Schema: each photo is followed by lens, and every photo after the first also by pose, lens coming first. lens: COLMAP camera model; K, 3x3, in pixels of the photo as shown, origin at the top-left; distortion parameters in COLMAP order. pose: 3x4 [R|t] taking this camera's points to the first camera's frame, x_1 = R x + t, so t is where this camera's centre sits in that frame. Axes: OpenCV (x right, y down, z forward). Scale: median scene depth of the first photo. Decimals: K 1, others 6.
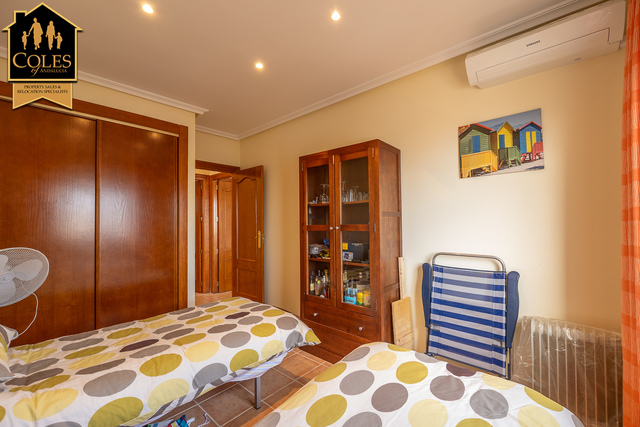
lens RADIAL K [[273.9, 0, 319.2], [0, 273.9, 204.1], [0, 0, 1]] dist [0.000013, 0.000016]
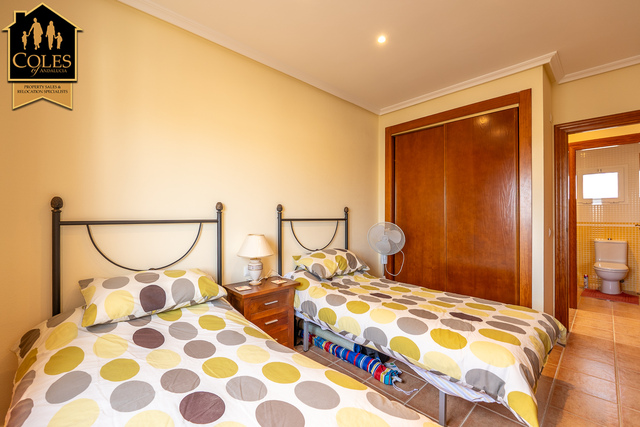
lens RADIAL K [[267.6, 0, 323.8], [0, 267.6, 214.1], [0, 0, 1]] dist [-0.007922, -0.000249]
pose [[-0.074144, 0.004156, -0.997239, 0.561486], [0.056099, 0.998425, -0.000010, 0.083894], [0.995668, -0.055945, -0.074261, 0.703571]]
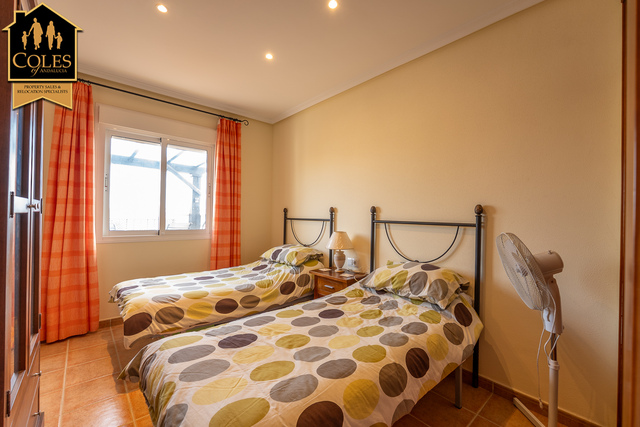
lens RADIAL K [[267.6, 0, 323.8], [0, 267.6, 214.1], [0, 0, 1]] dist [-0.007922, -0.000249]
pose [[-0.994919, -0.010261, 0.100159, -0.600916], [-0.016810, 0.997759, -0.064765, 0.154674], [-0.099270, -0.066119, -0.992861, 1.747735]]
